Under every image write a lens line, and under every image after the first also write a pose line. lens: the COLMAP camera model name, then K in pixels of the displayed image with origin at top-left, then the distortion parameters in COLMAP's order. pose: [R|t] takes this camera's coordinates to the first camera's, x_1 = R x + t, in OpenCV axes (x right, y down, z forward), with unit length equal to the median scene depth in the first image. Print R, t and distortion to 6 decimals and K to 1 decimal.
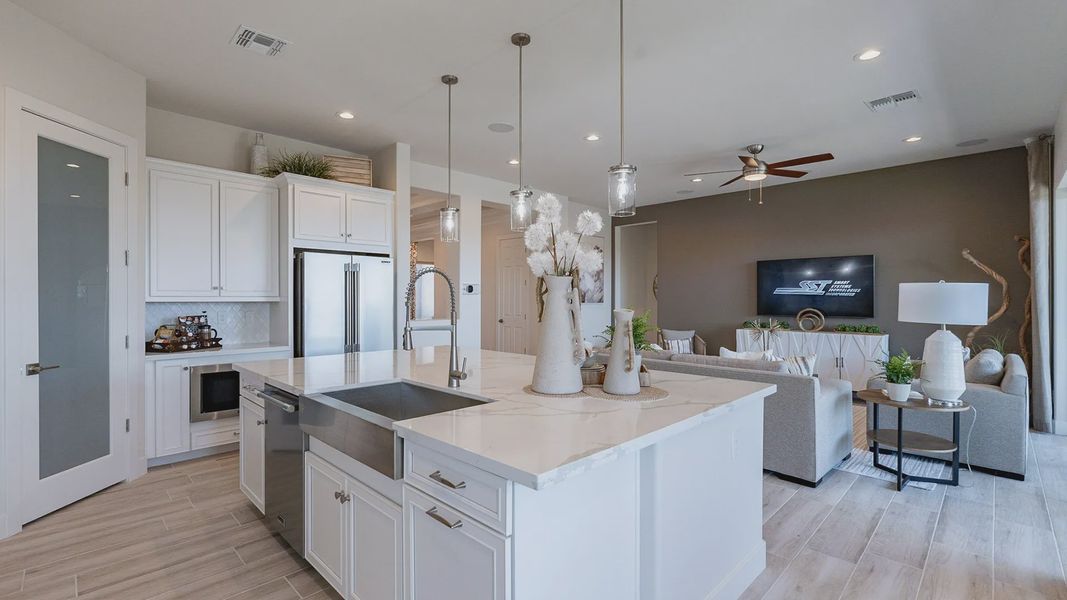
lens RADIAL K [[477.5, 0, 533.5], [0, 477.5, 300.0], [0, 0, 1]] dist [0.000444, -0.000031]
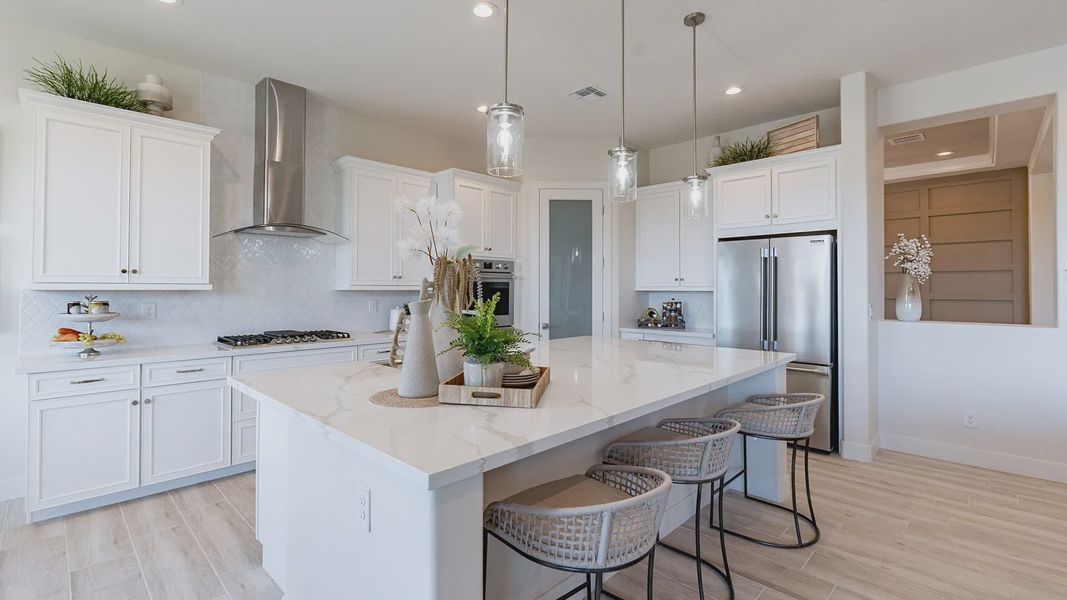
lens RADIAL K [[469.3, 0, 534.1], [0, 469.3, 286.4], [0, 0, 1]] dist [-0.003914, -0.000218]
pose [[0.017220, -0.003966, -0.999844, 0.522114], [-0.002900, 0.999988, -0.004016, -0.002057], [0.999848, 0.002968, 0.017208, 0.615648]]
